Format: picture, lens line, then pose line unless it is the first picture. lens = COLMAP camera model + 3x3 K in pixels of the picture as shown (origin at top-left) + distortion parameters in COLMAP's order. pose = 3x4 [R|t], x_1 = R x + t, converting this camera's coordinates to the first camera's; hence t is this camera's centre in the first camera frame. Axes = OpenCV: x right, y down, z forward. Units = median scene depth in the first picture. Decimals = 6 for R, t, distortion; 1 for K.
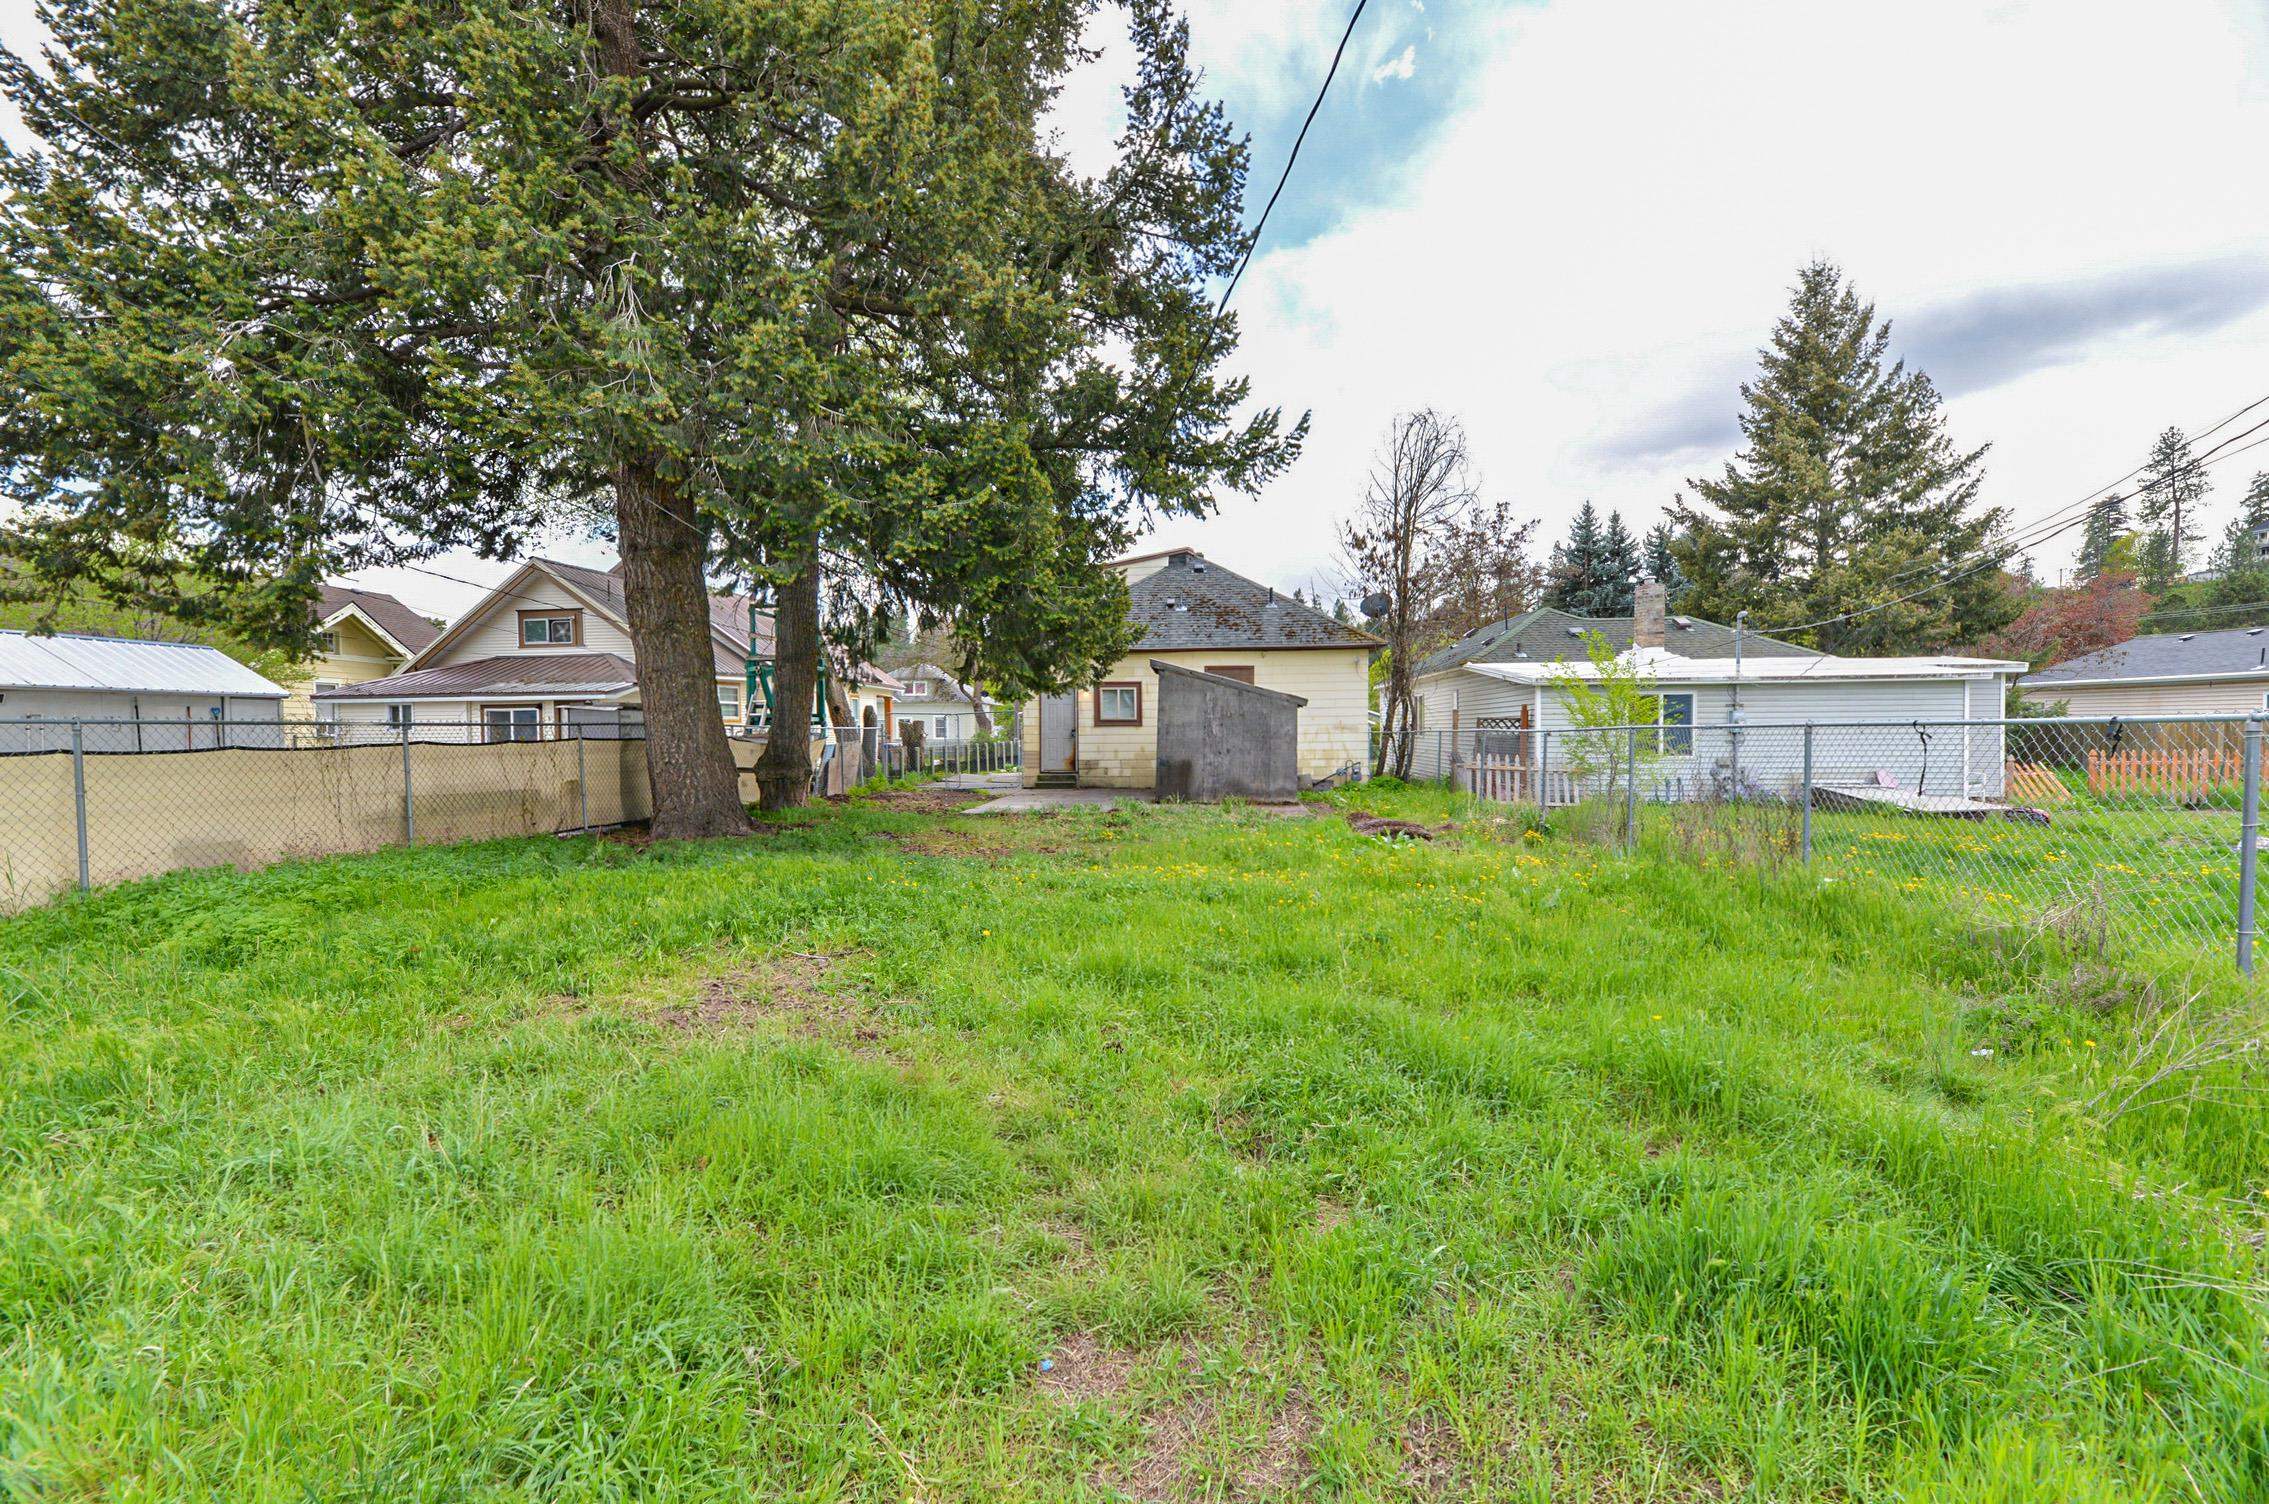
lens RADIAL K [[936.7, 0, 1134.5], [0, 936.7, 752.0], [0, 0, 1]] dist [0.001771, -0.004910]
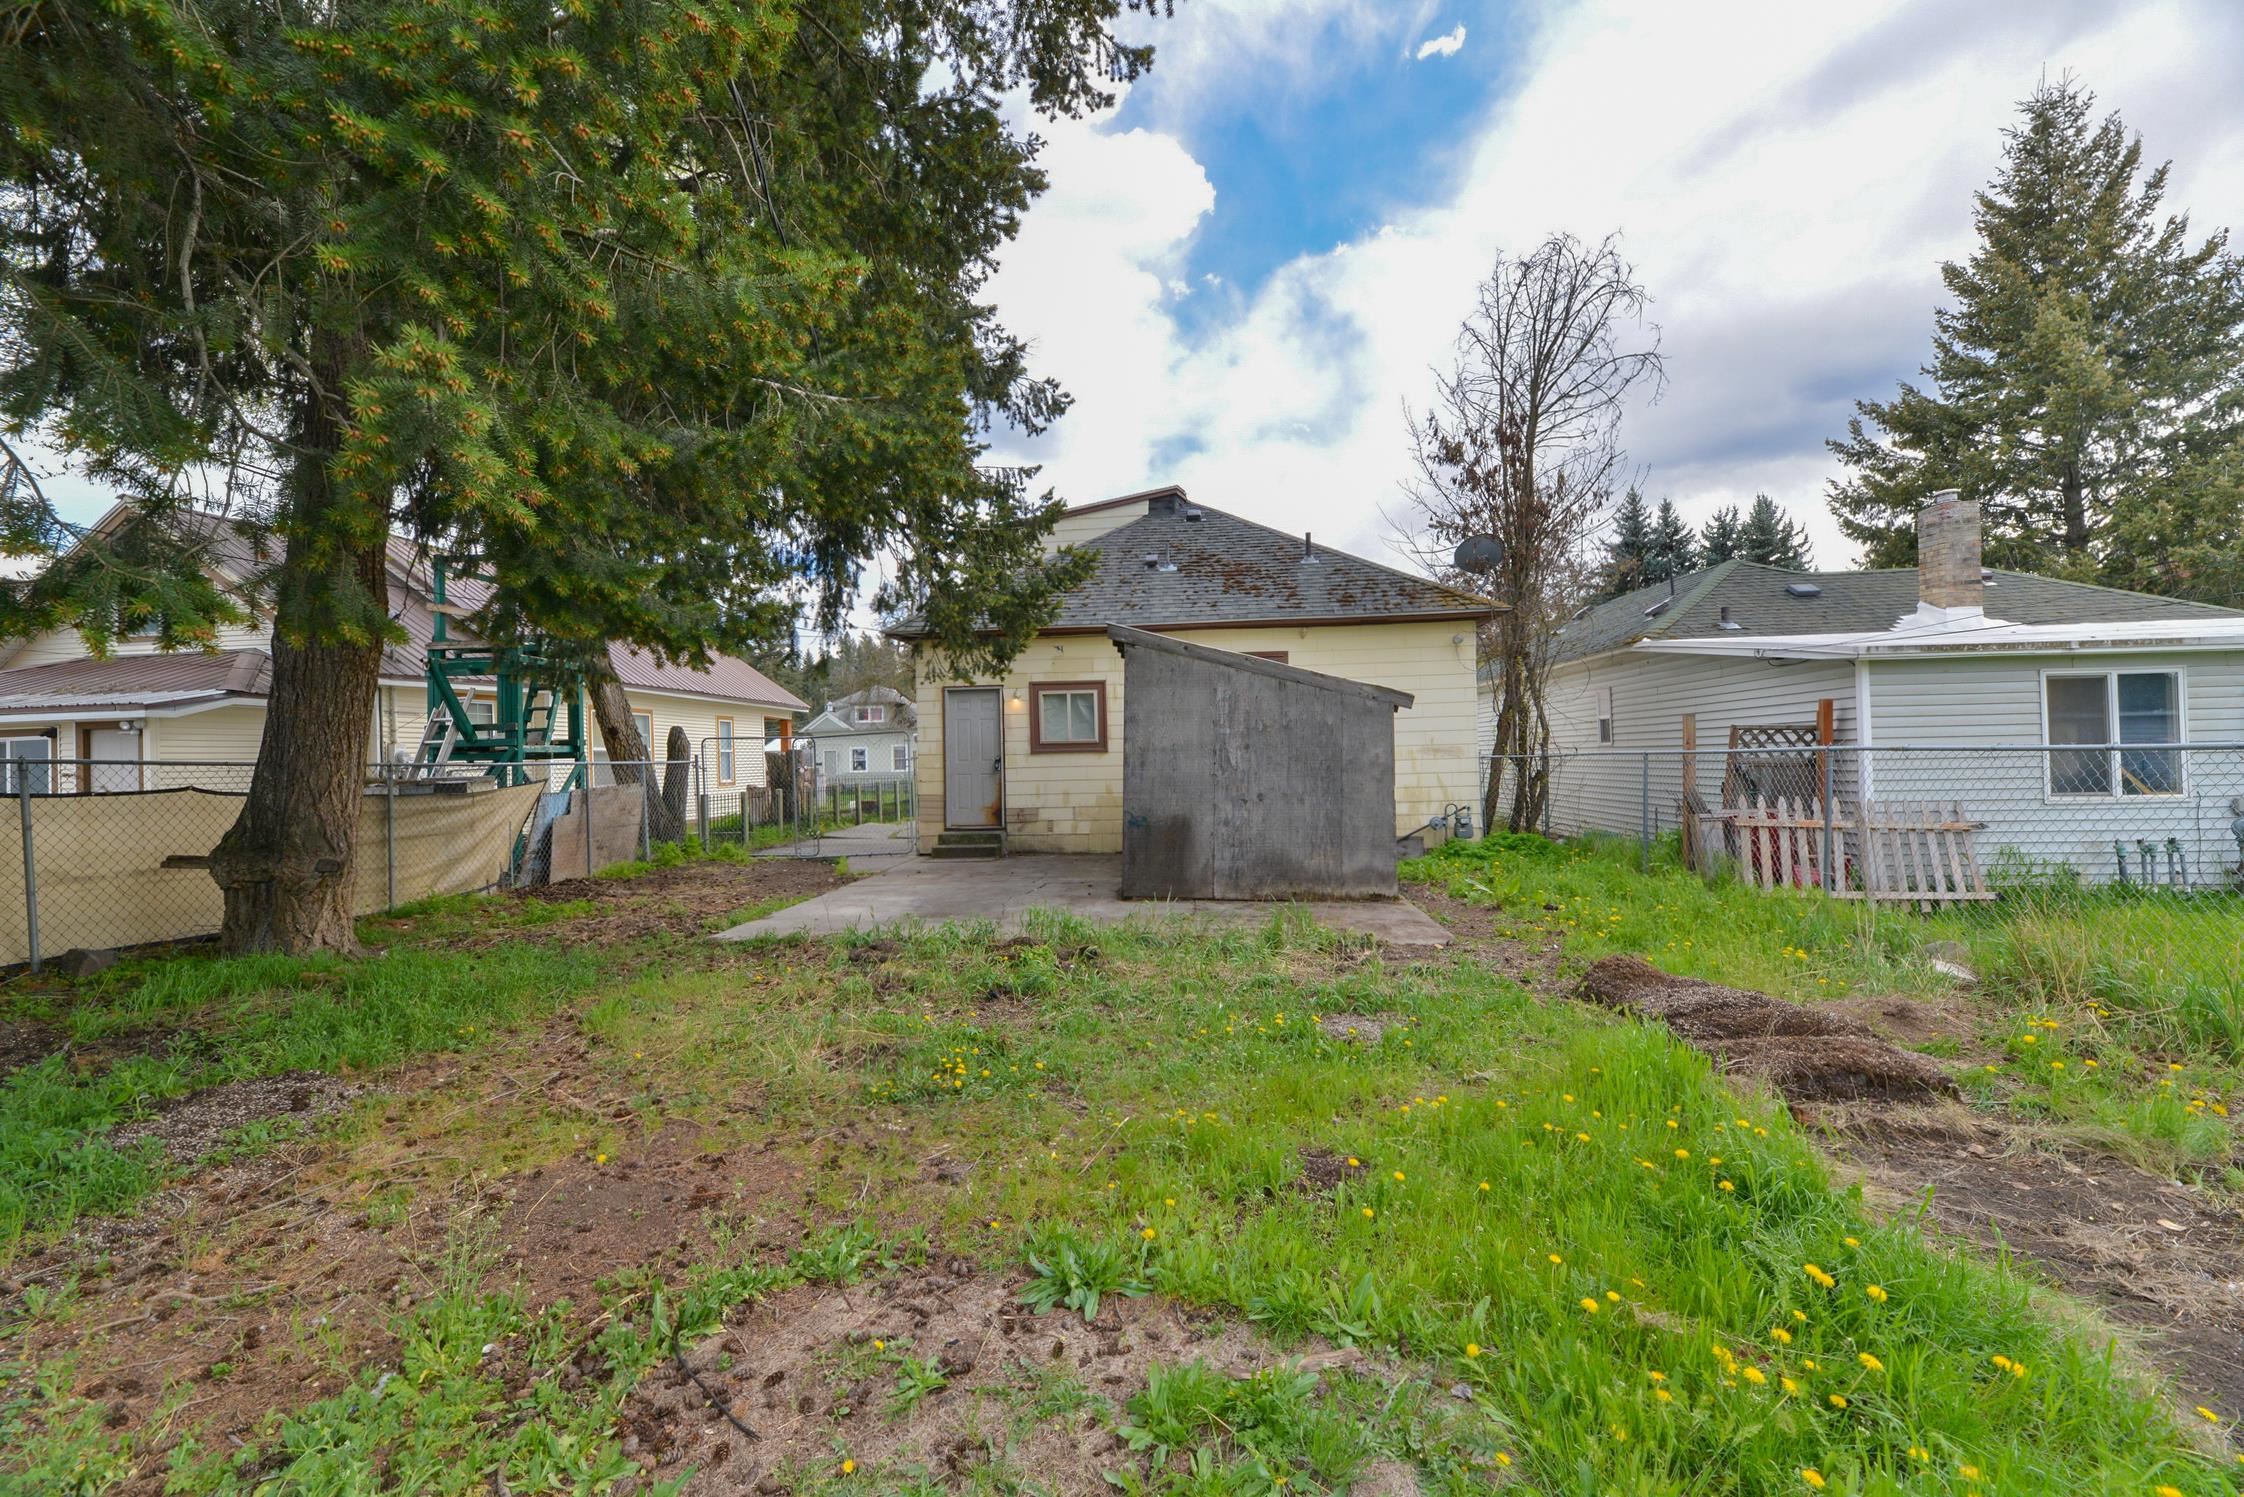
lens RADIAL K [[926.3, 0, 1122.0], [0, 926.3, 748.5], [0, 0, 1]] dist [0.001771, -0.004910]
pose [[0.999874, -0.014909, -0.005368, 0.021033], [0.014721, 0.999333, -0.033428, -0.009525], [0.005862, 0.033345, 0.999427, 0.388156]]
